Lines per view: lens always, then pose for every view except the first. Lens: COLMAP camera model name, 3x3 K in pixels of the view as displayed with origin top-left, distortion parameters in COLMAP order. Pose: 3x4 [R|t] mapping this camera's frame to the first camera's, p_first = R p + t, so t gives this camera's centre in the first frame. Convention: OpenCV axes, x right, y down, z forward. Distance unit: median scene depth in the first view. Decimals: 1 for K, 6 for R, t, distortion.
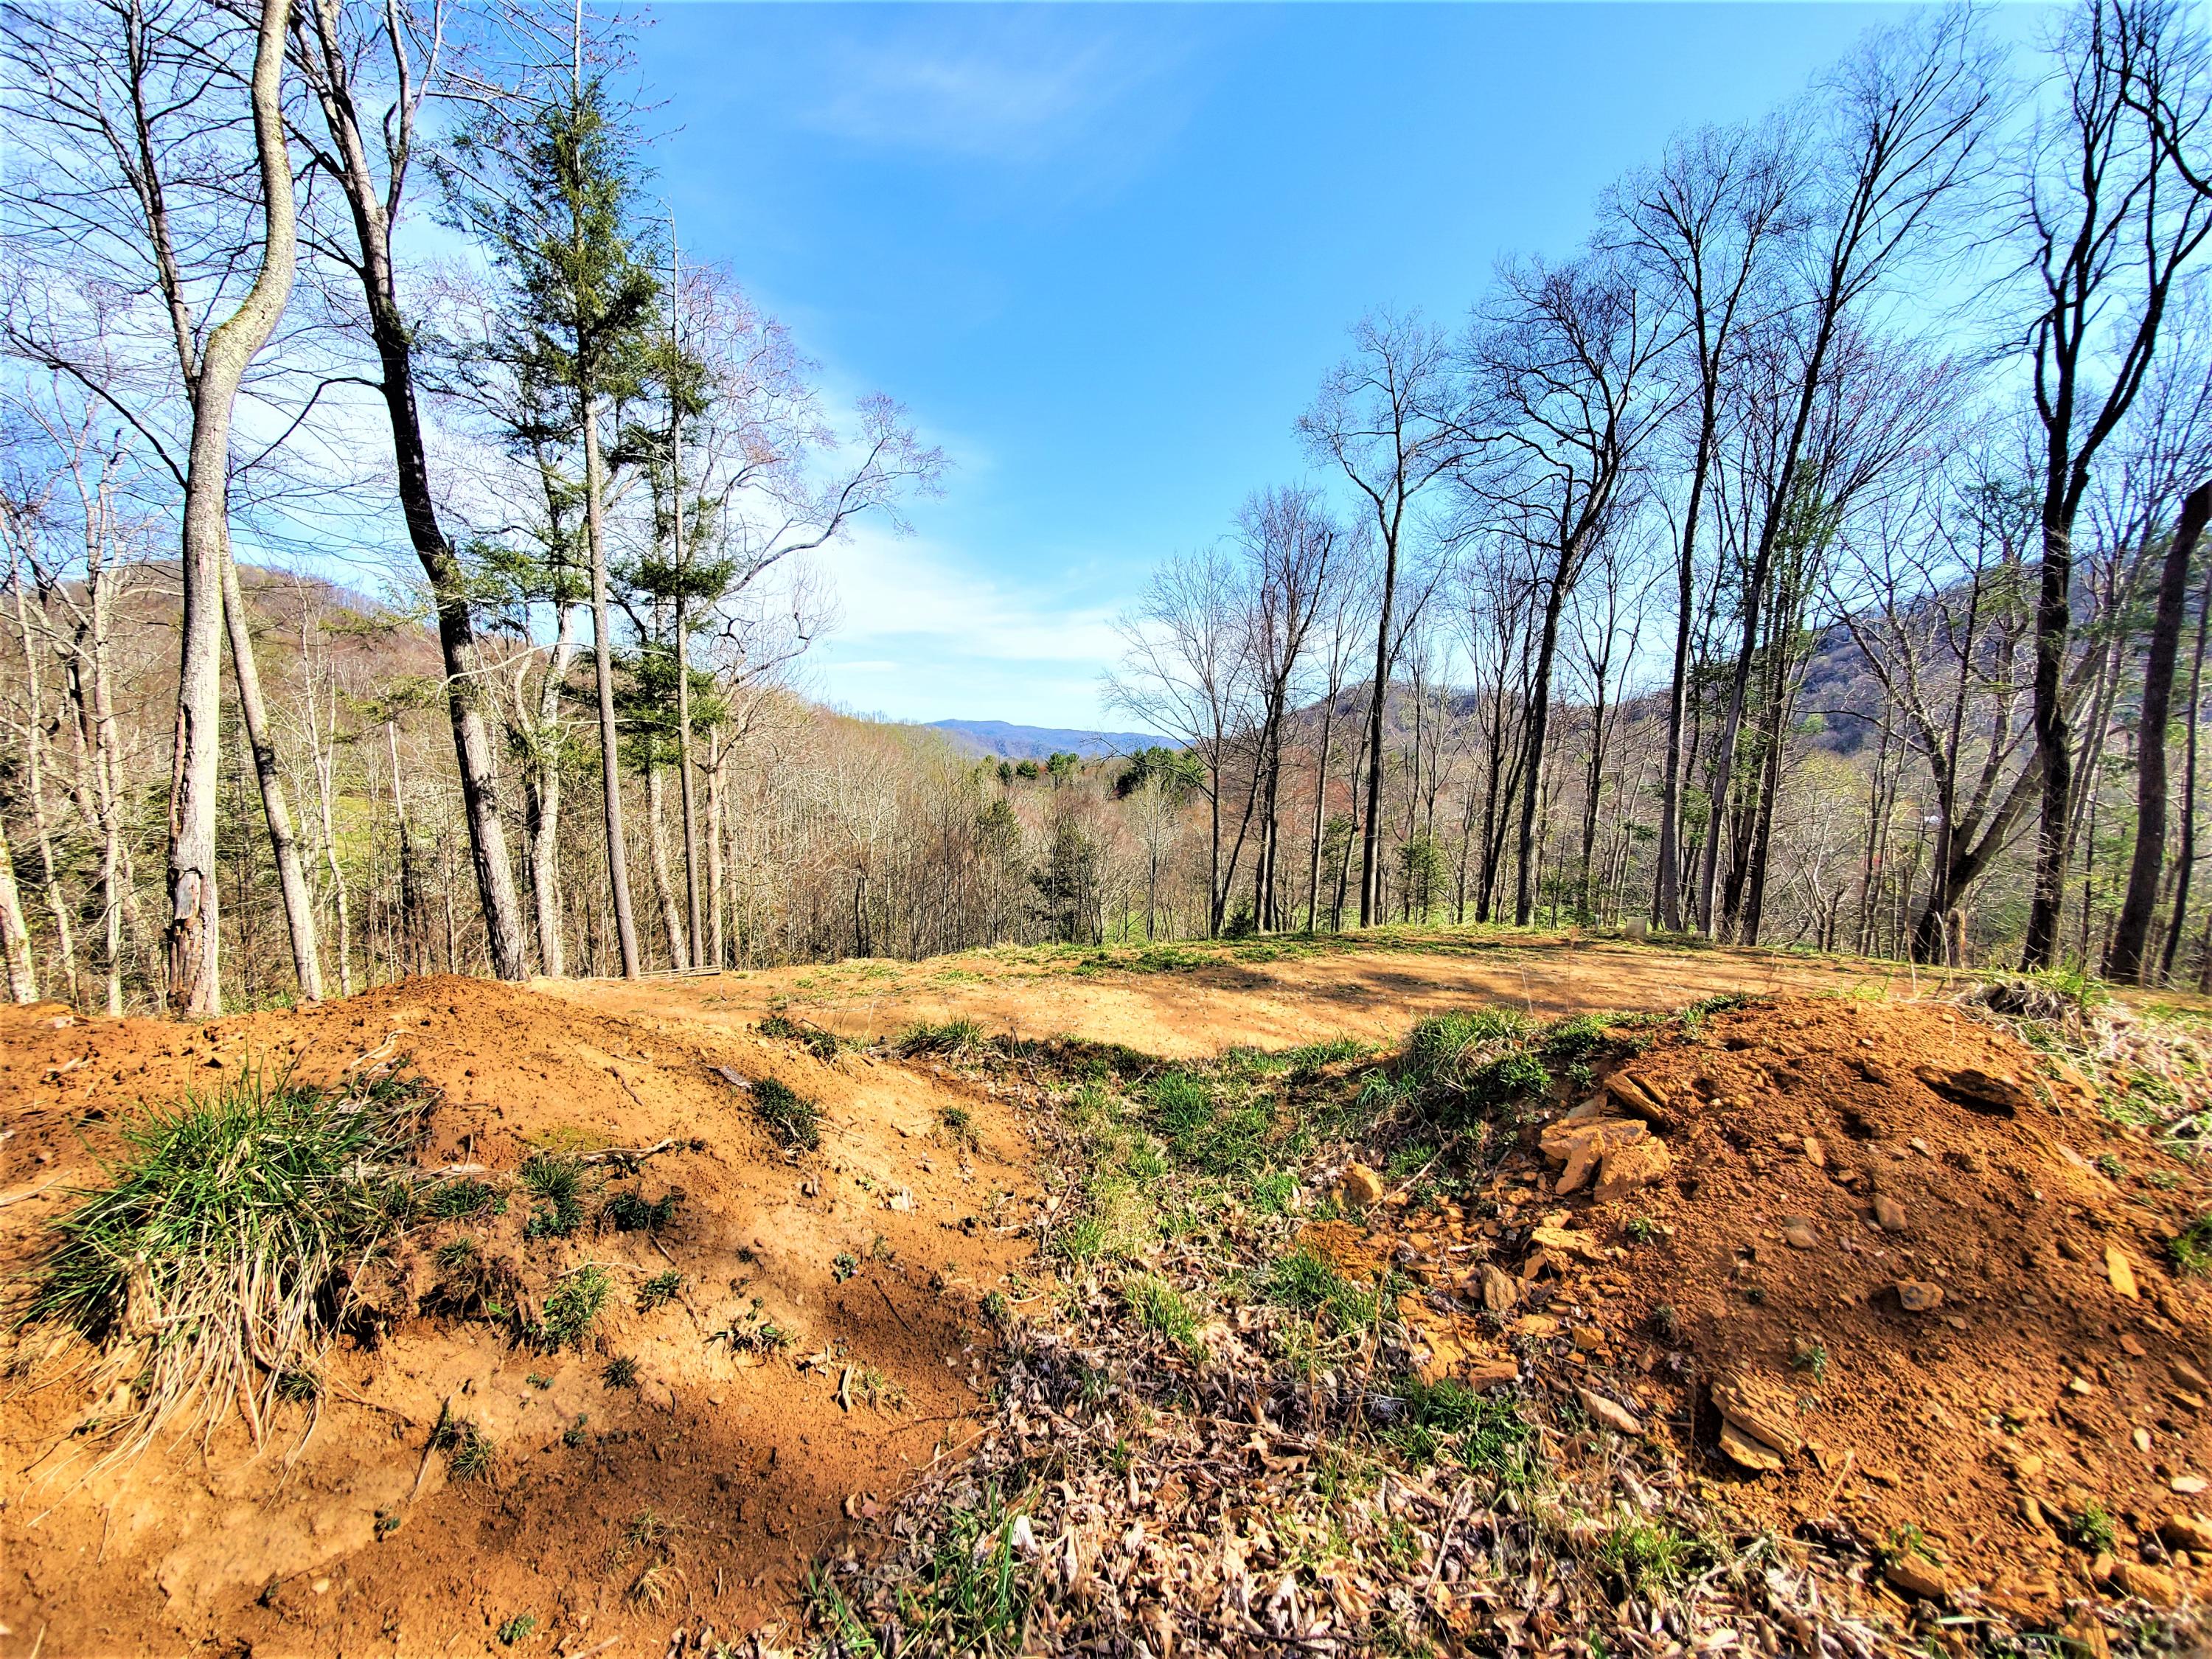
lens RADIAL K [[908.4, 0, 1097.5], [0, 908.4, 835.5], [0, 0, 1]] dist [0.000124, -0.018290]
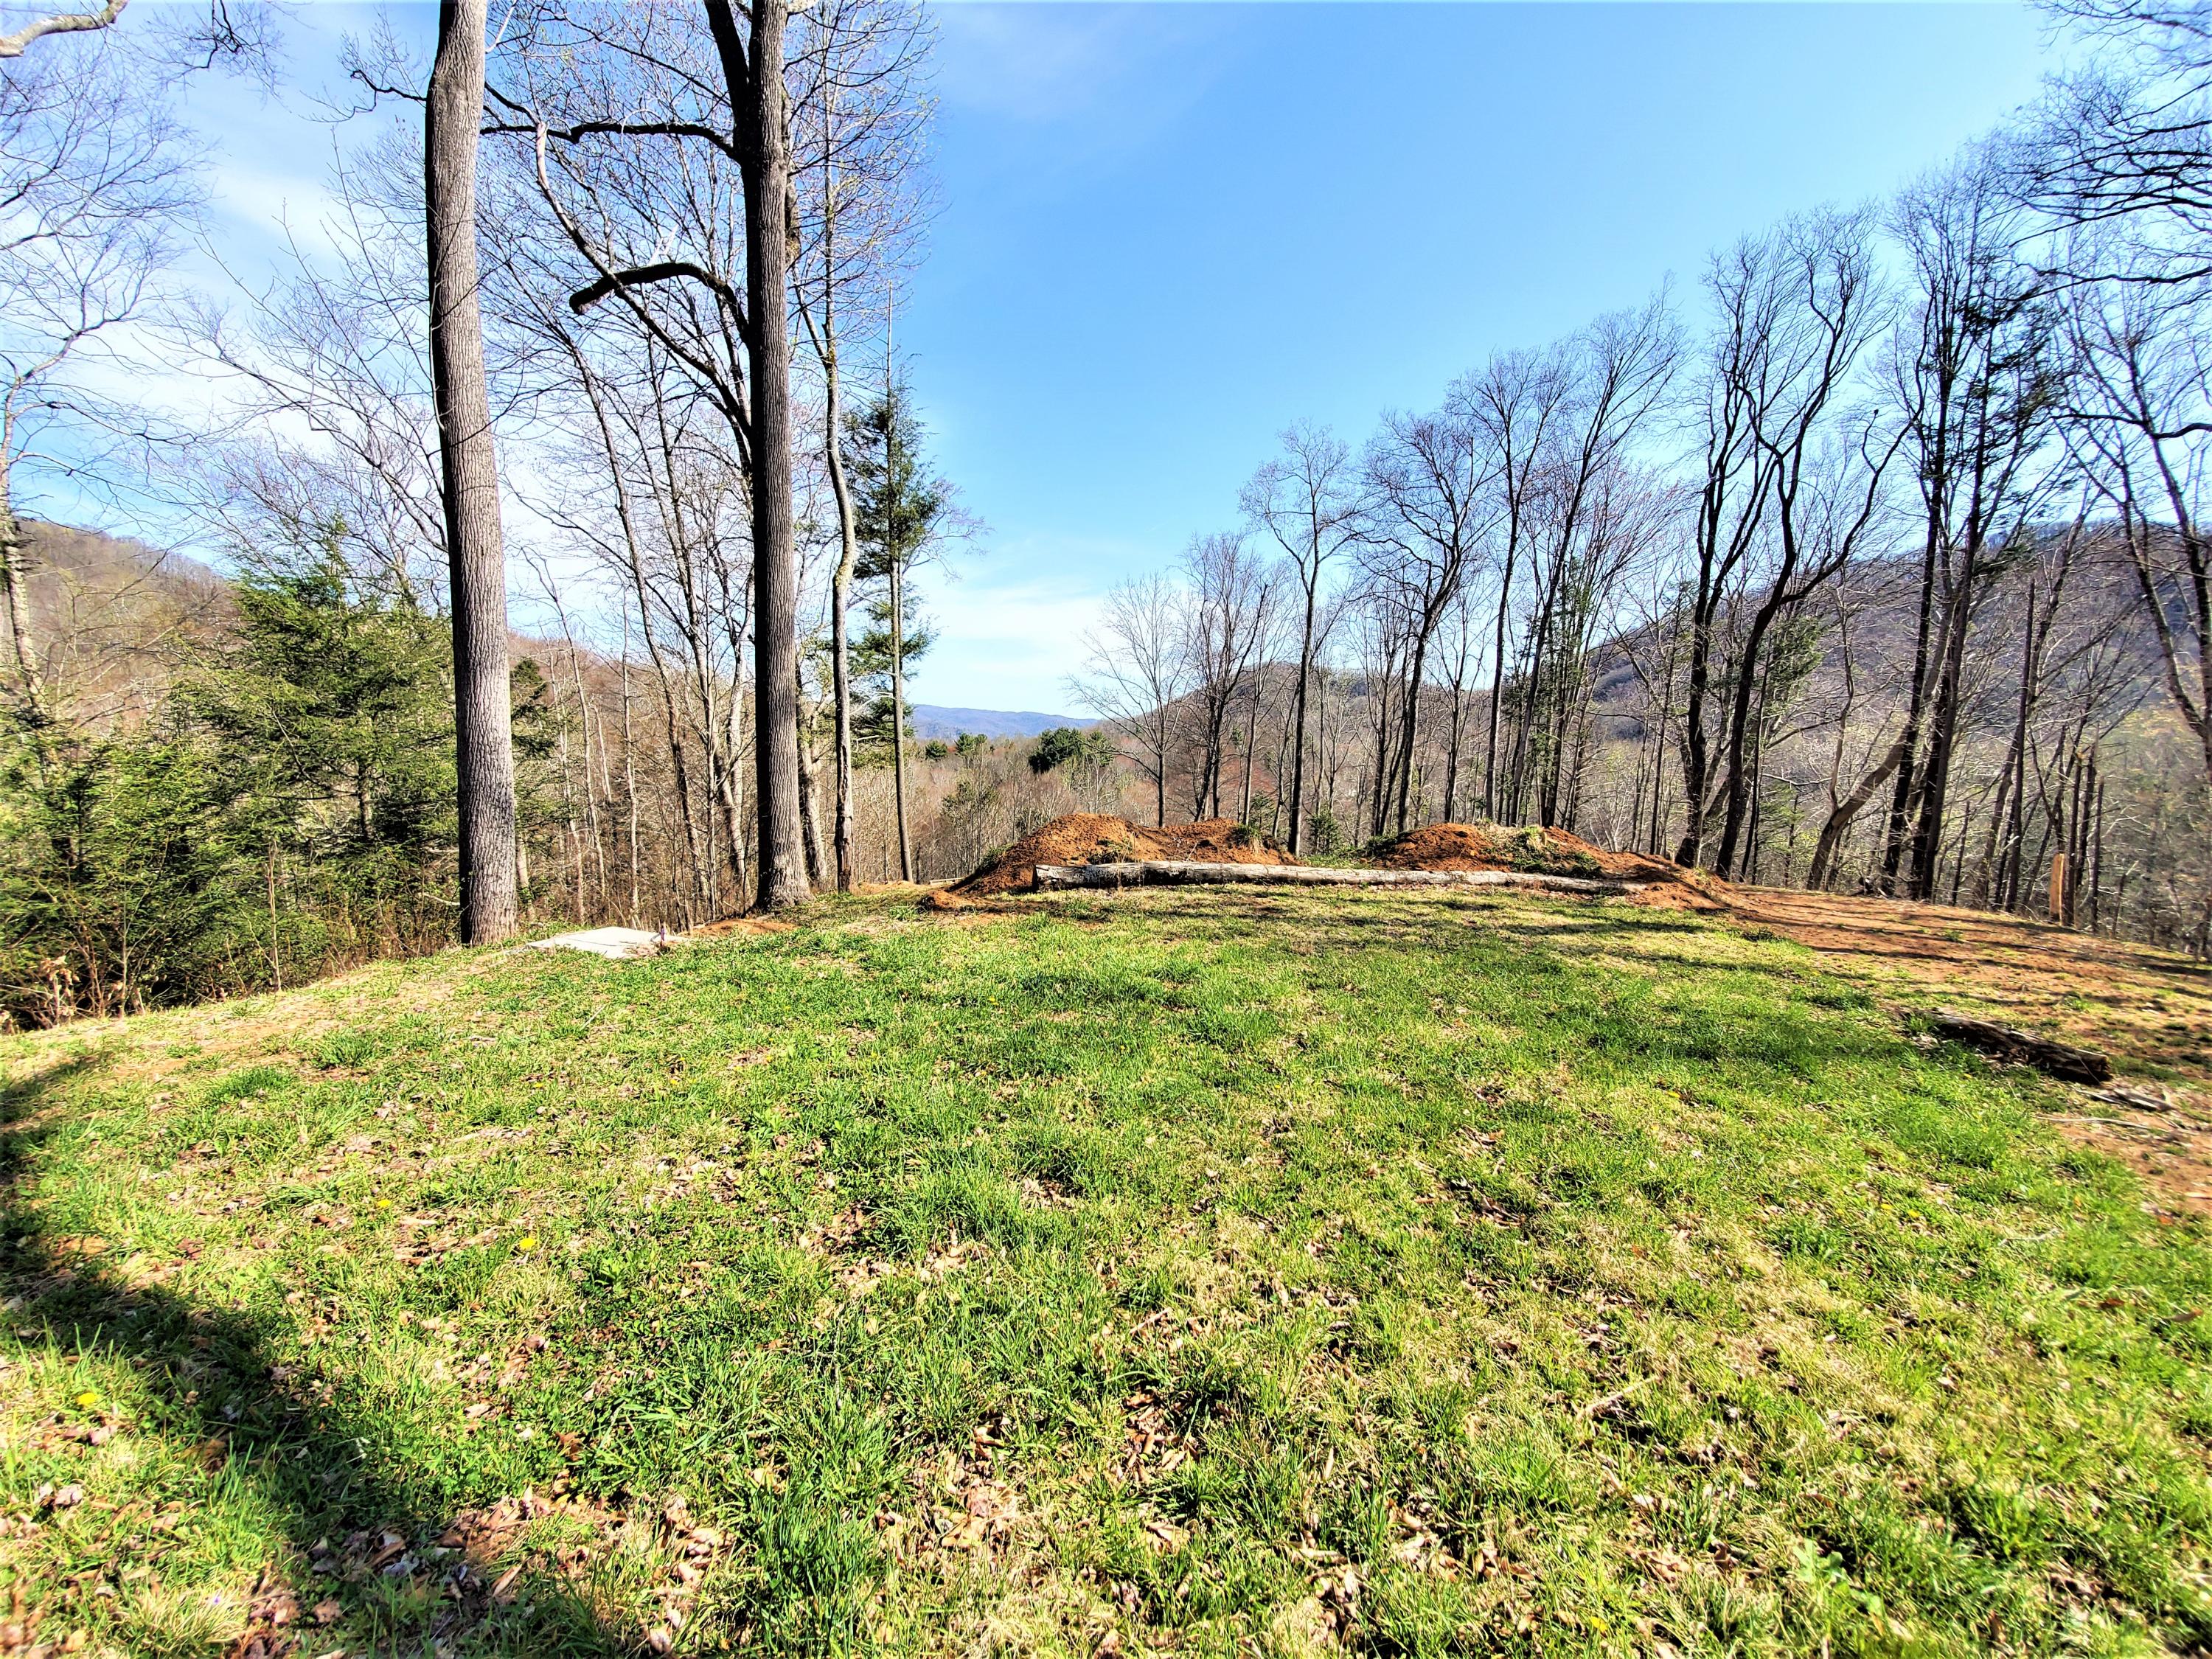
lens RADIAL K [[892.5, 0, 1120.3], [0, 892.5, 862.5], [0, 0, 1]] dist [-0.038162, 0.000031]
pose [[0.991270, -0.016095, 0.130864, -0.198450], [0.009132, 0.998519, 0.053631, 0.012240], [-0.131533, -0.051968, 0.989949, -0.435866]]
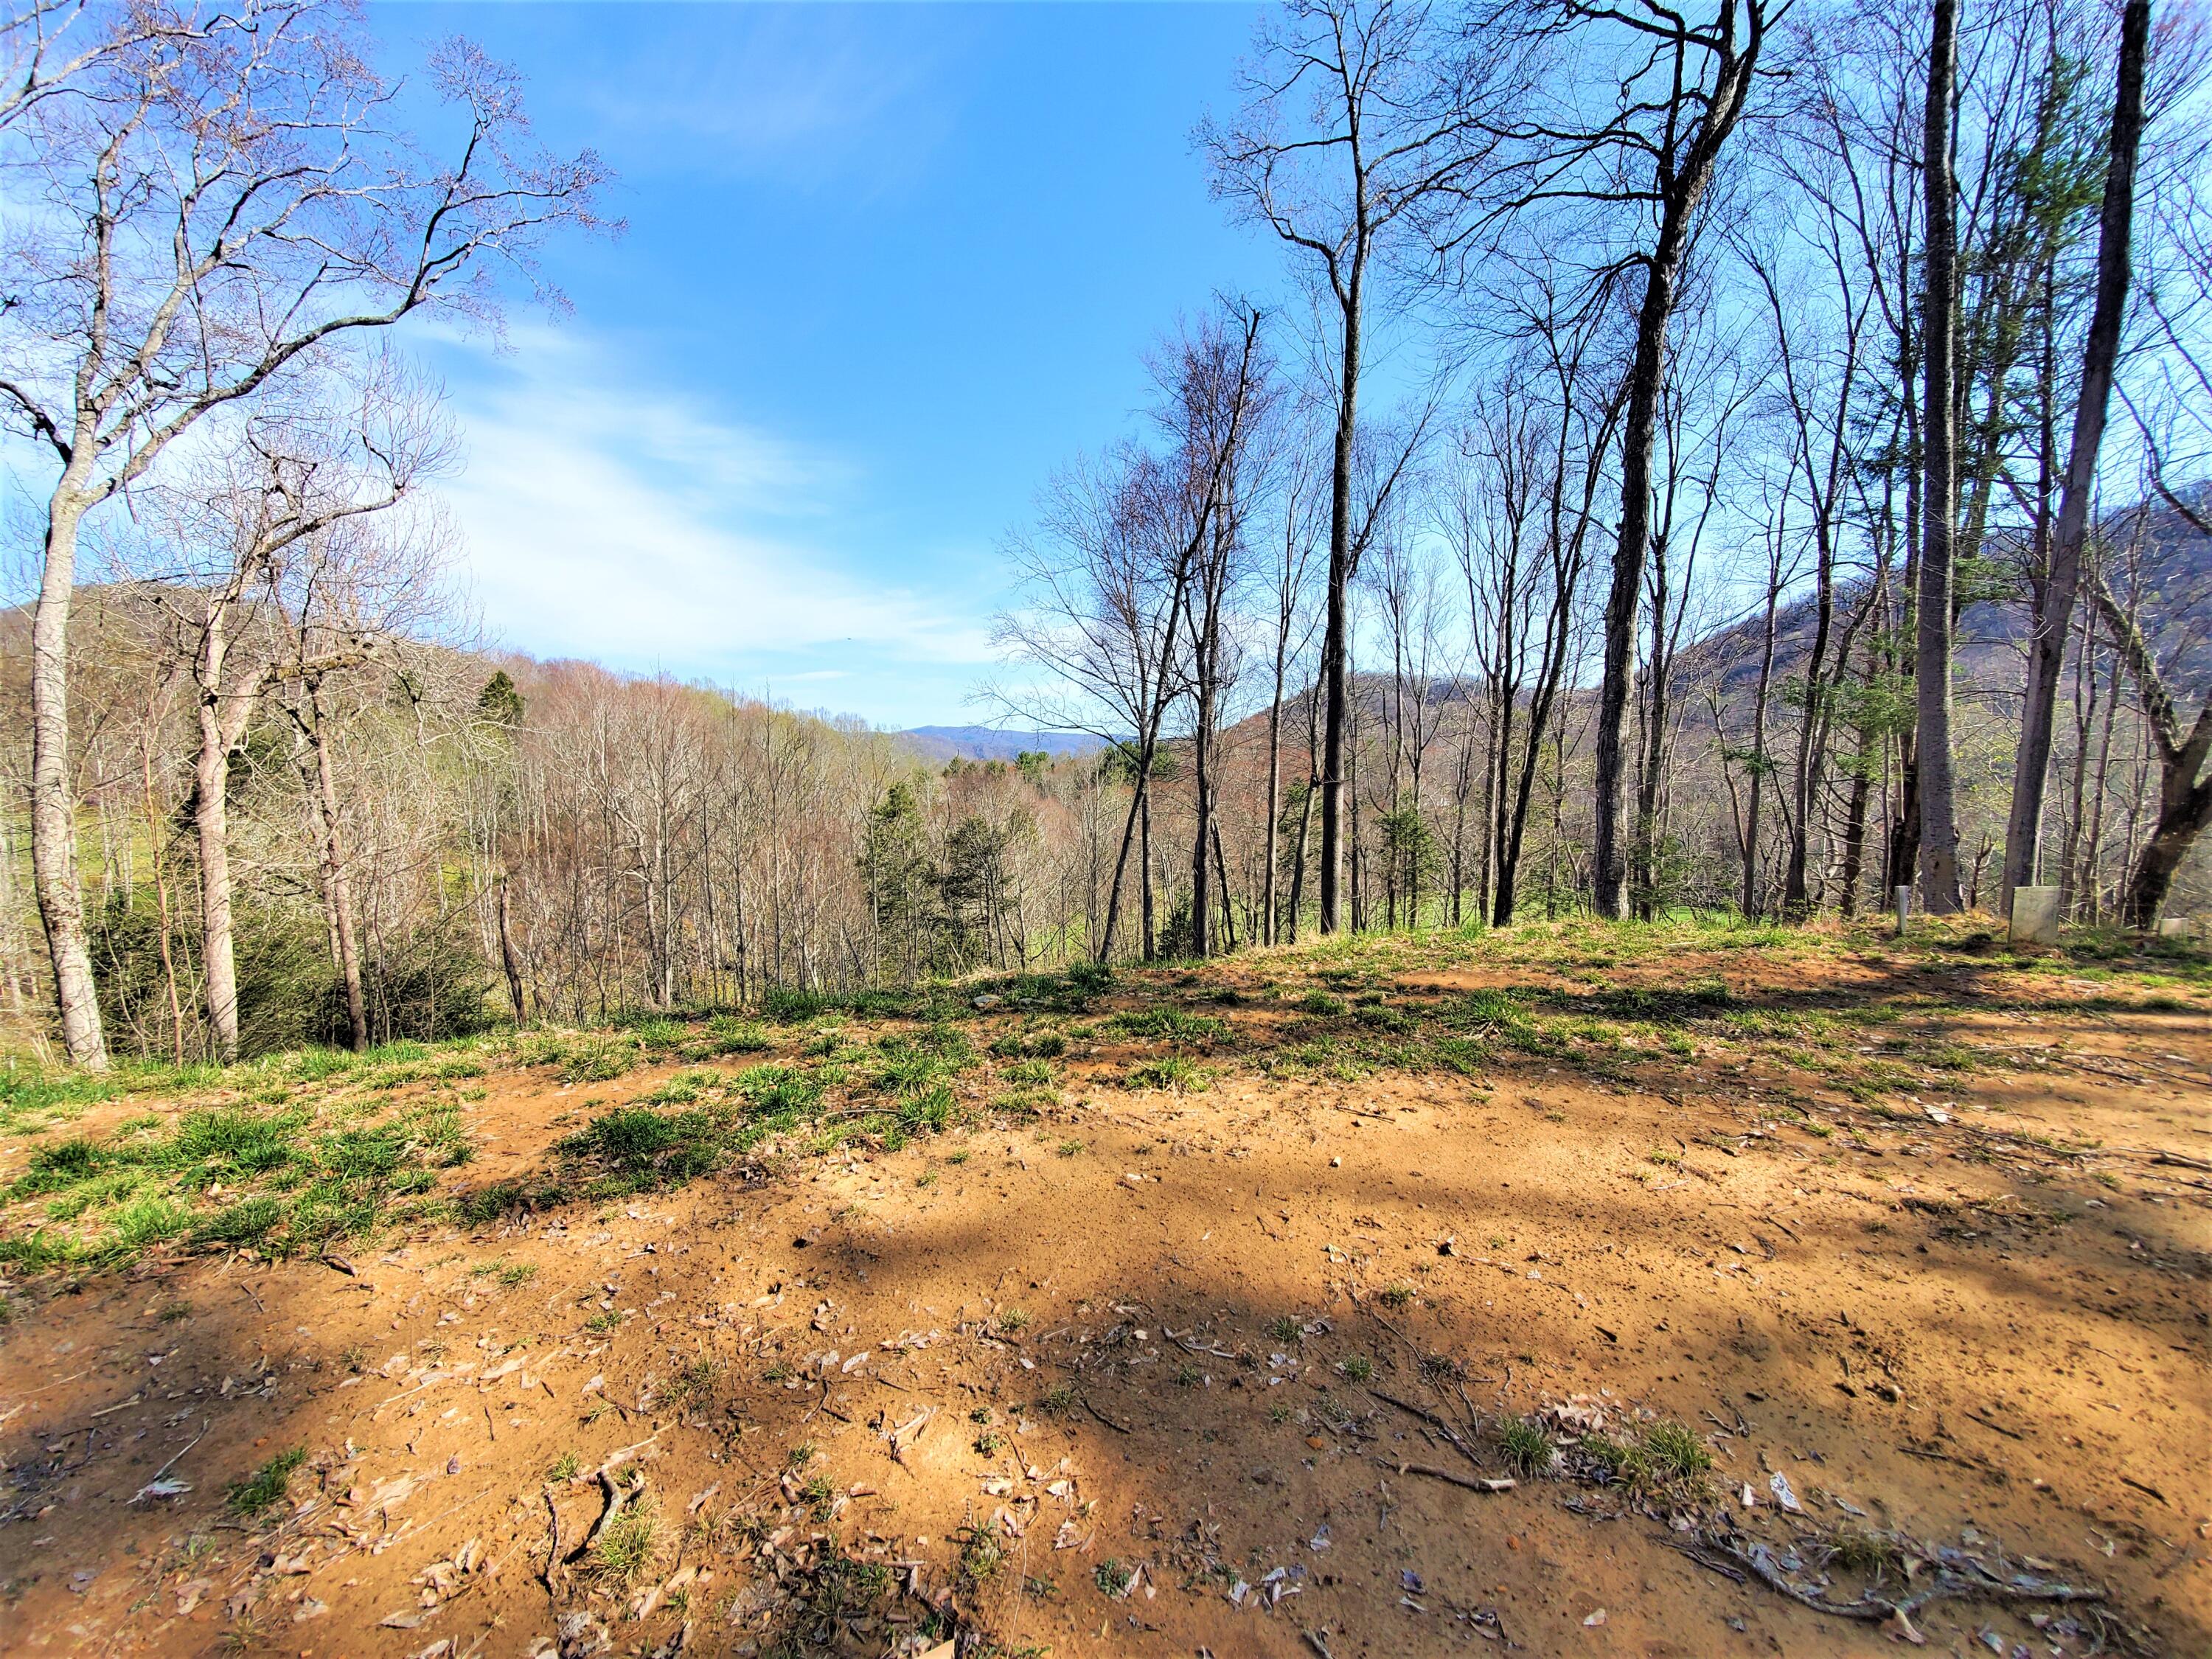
lens RADIAL K [[919.8, 0, 1102.9], [0, 919.8, 841.3], [0, 0, 1]] dist [-0.000390, -0.010245]
pose [[0.999041, -0.033924, 0.027674, 0.171829], [0.033780, 0.999413, 0.005648, 0.045023], [-0.027850, -0.004707, 0.999601, 0.514830]]
